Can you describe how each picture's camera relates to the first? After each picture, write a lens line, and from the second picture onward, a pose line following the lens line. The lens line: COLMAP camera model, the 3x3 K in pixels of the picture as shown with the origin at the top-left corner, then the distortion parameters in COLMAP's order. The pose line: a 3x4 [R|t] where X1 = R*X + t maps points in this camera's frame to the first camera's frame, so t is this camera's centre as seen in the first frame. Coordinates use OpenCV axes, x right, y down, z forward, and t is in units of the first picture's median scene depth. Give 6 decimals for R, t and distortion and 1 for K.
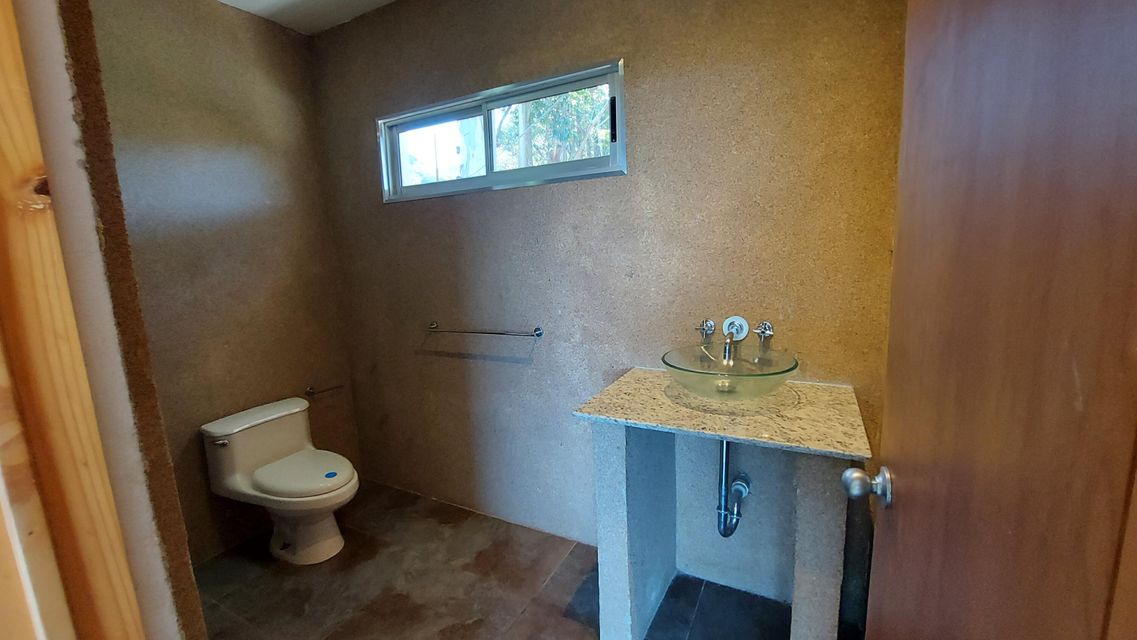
lens RADIAL K [[451.0, 0, 565.3], [0, 451.0, 319.5], [0, 0, 1]] dist [-0.016020, -0.000762]
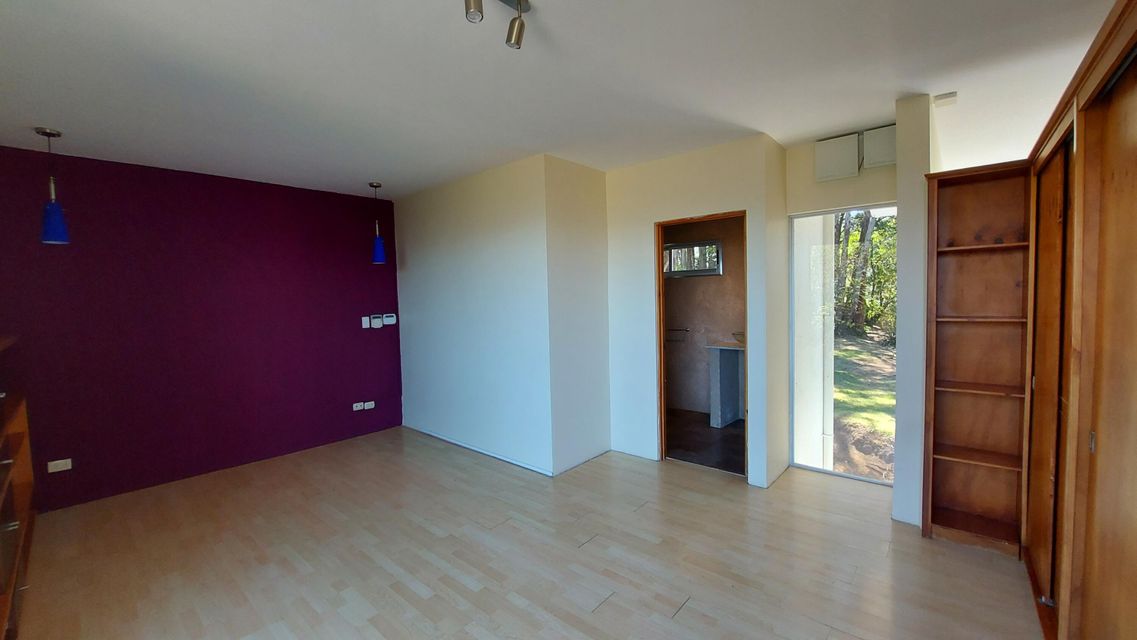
lens RADIAL K [[451.0, 0, 568.0], [0, 451.0, 320.1], [0, 0, 1]] dist [-0.016020, -0.000762]
pose [[0.975470, 0.038978, -0.216656, -0.219111], [-0.060884, 0.993578, -0.095370, 0.334850], [0.211547, 0.106221, 0.971579, -2.165214]]
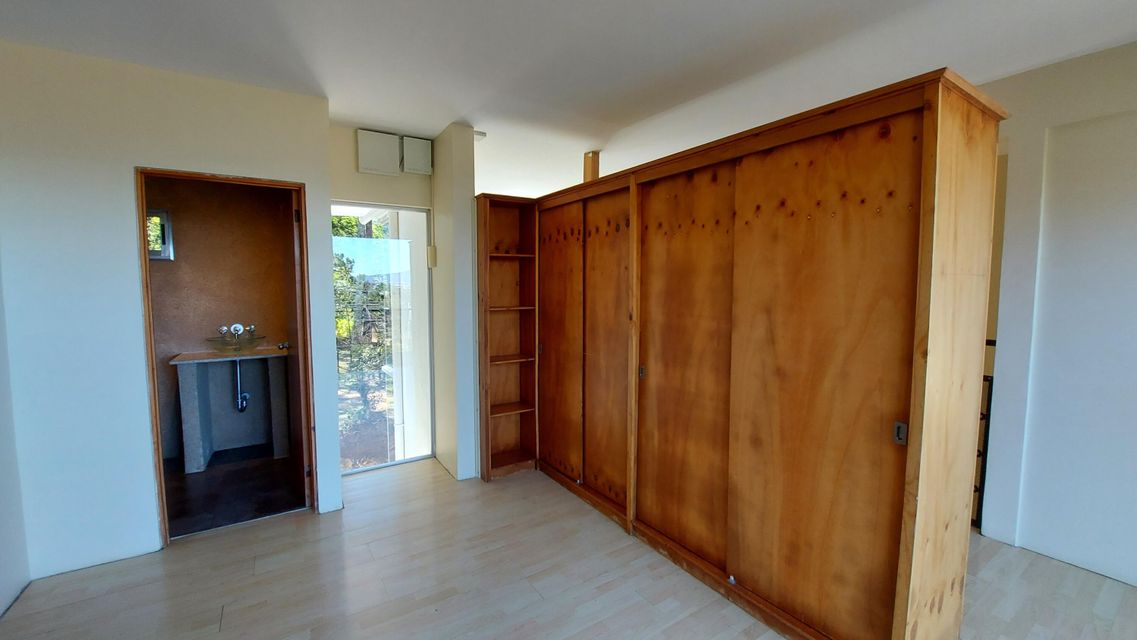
lens RADIAL K [[451.0, 0, 569.8], [0, 451.0, 322.8], [0, 0, 1]] dist [-0.016020, -0.000762]
pose [[0.477960, -0.019130, 0.878173, -0.857777], [0.120877, 0.991684, -0.044187, 0.299050], [-0.870025, 0.127270, 0.476297, -1.667685]]
